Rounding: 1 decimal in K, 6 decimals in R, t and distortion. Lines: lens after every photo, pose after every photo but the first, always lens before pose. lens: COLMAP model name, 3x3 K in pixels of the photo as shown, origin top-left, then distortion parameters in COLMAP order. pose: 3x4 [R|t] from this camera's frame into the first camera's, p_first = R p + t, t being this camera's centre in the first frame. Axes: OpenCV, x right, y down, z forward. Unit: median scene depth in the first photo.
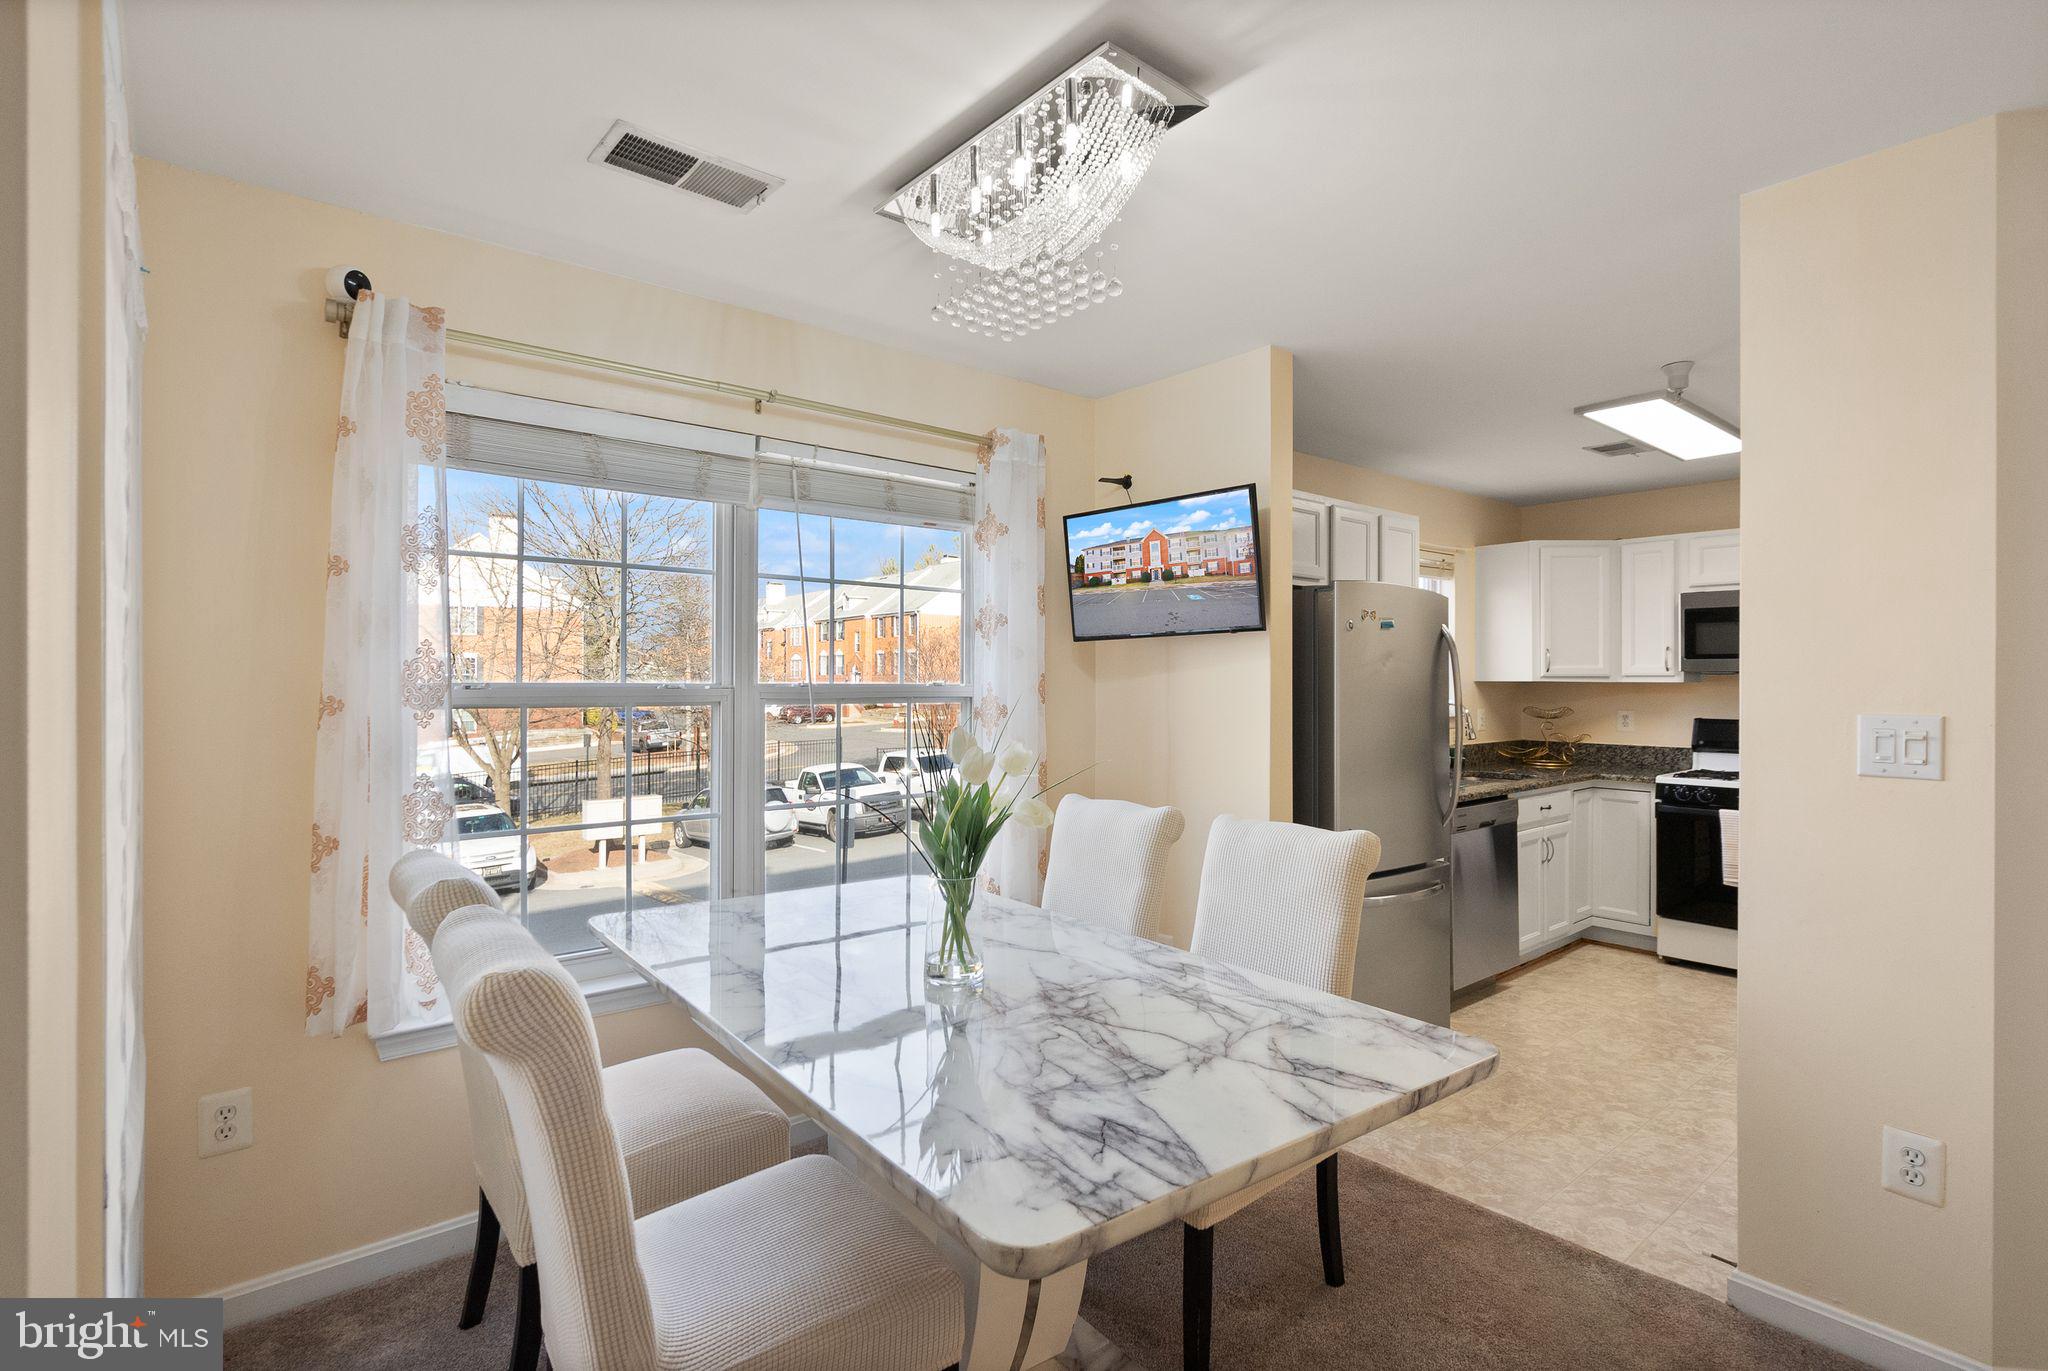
lens RADIAL K [[956.2, 0, 1013.2], [0, 956.2, 680.4], [0, 0, 1]] dist [0.001623, 0.001220]
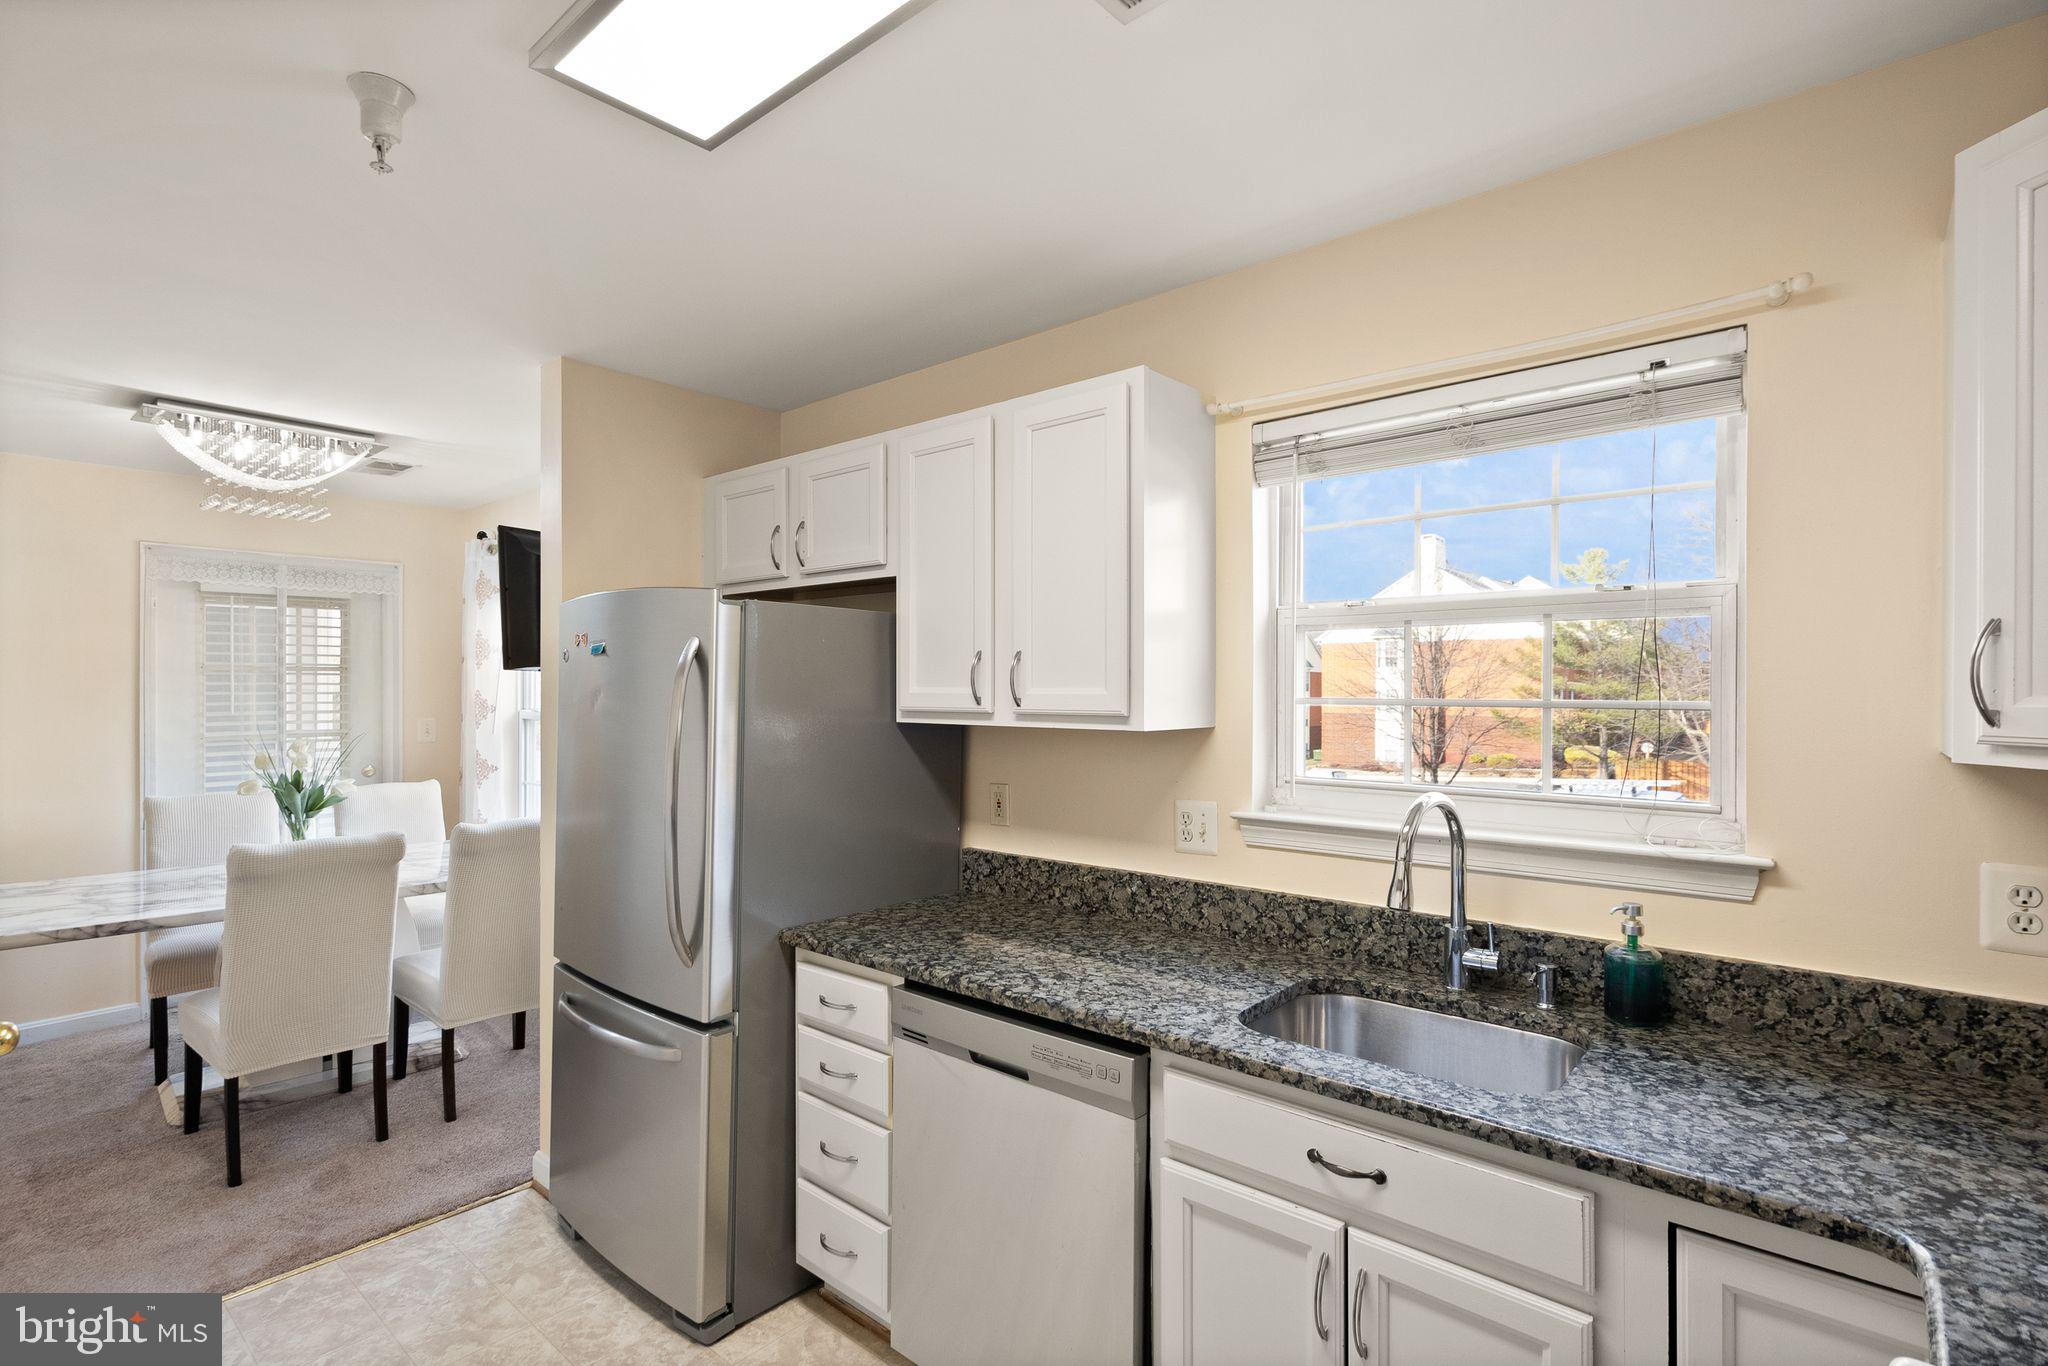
lens RADIAL K [[1005.0, 0, 1024.0], [0, 1005.0, 683.0], [0, 0, 1]] dist [0.015108, 0.000535]
pose [[0.173133, -0.006062, -0.984880, 0.783089], [0.001148, 0.999982, -0.005953, -0.018325], [0.984898, -0.000100, 0.173137, 0.772777]]
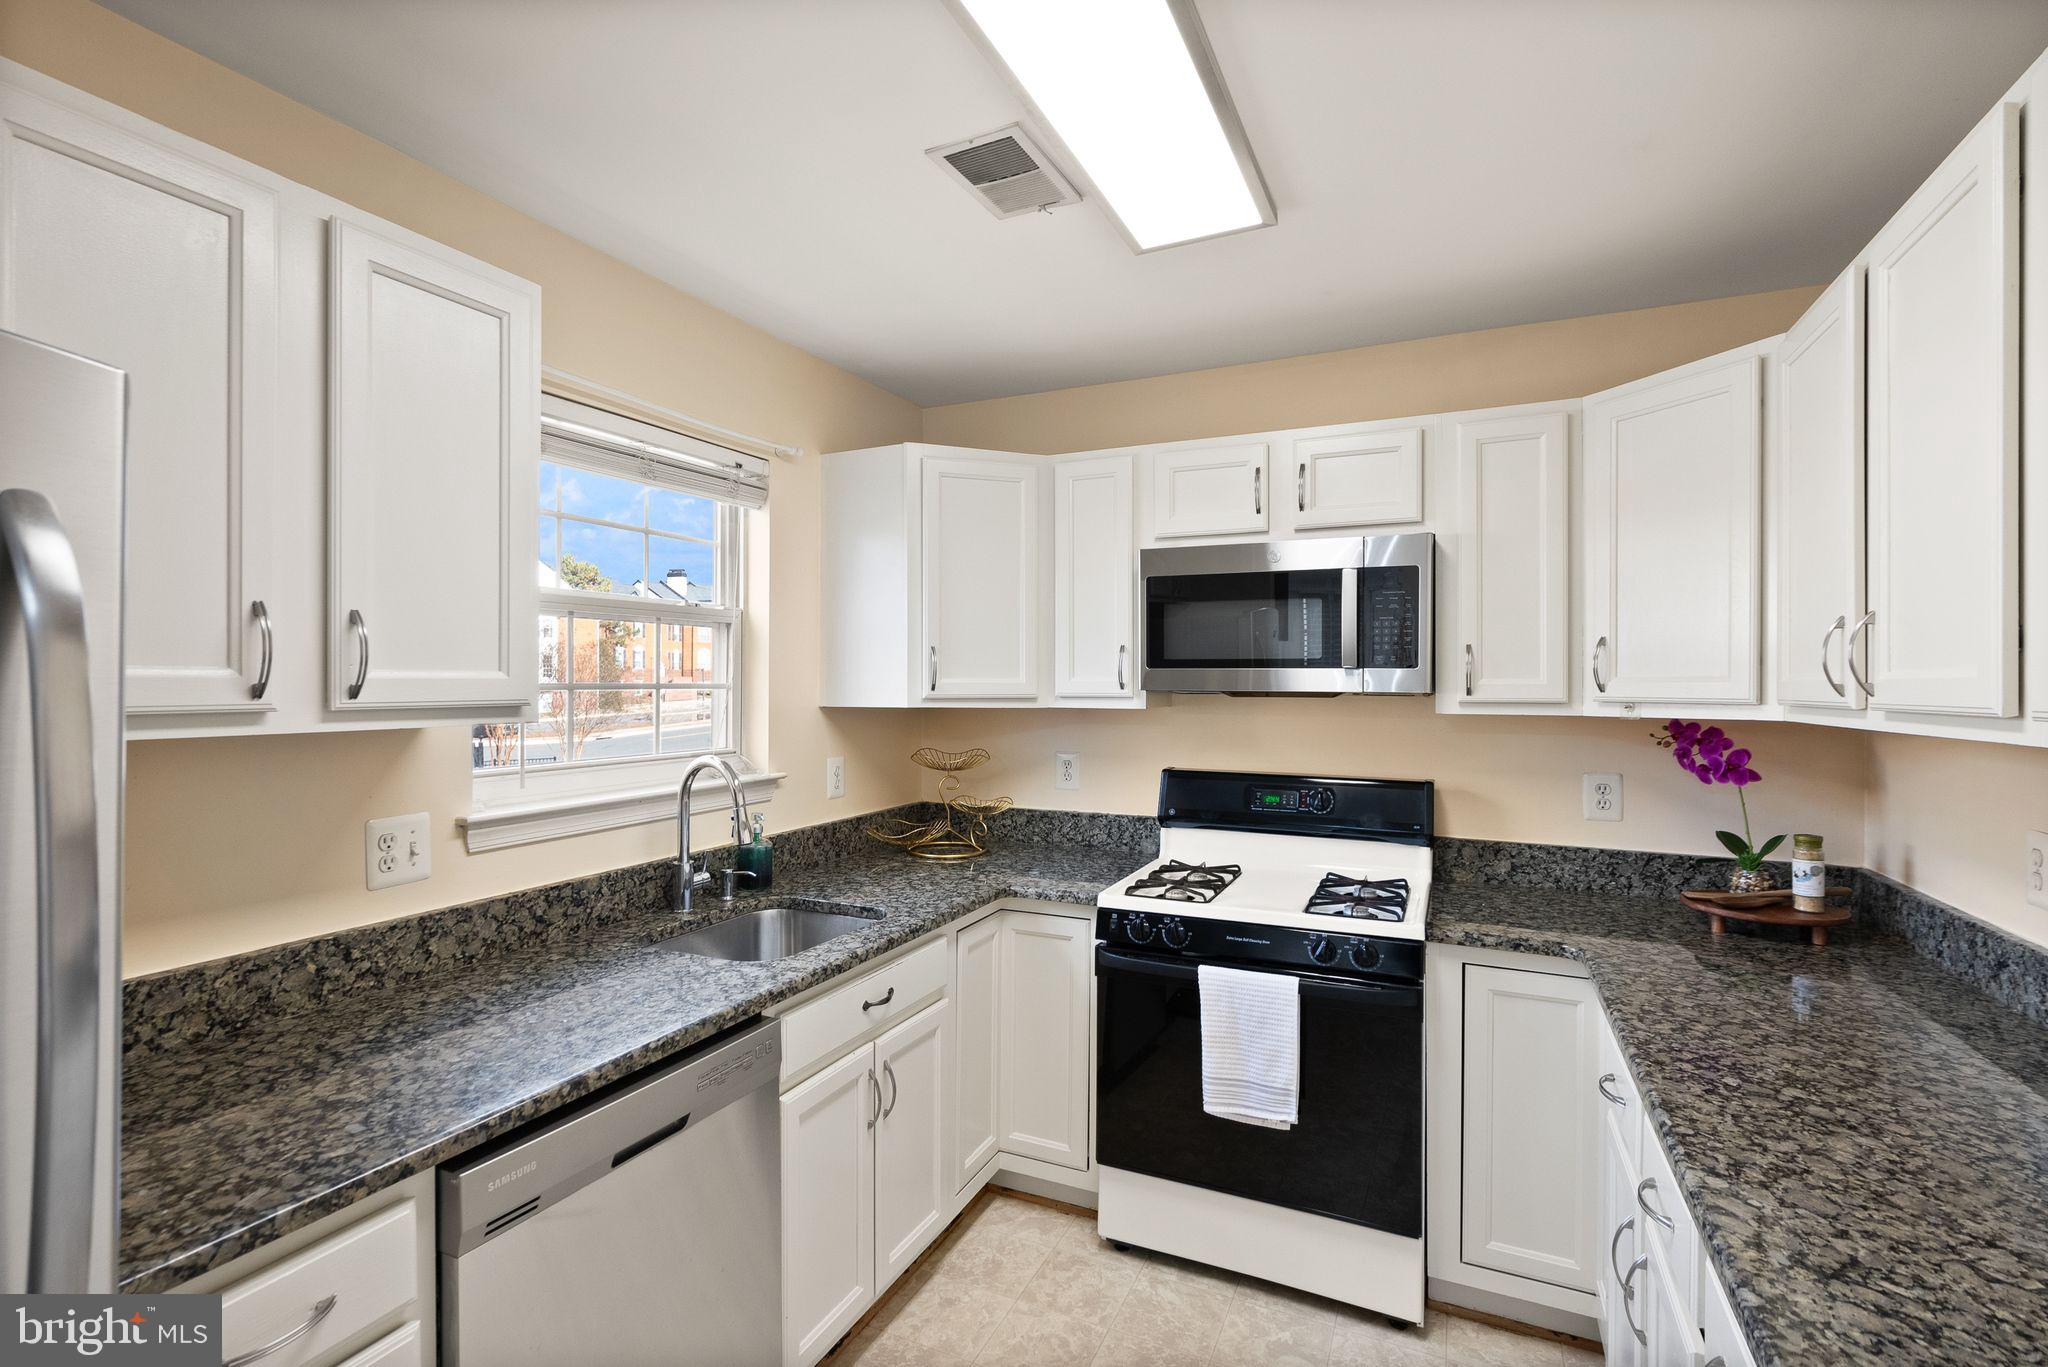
lens RADIAL K [[947.3, 0, 1013.2], [0, 947.3, 677.1], [0, 0, 1]] dist [0.002426, 0.001386]
pose [[0.902021, 0.000999, 0.431690, 0.386533], [0.000210, 0.999996, -0.002751, -0.015459], [-0.431691, 0.002572, 0.902018, 0.526241]]
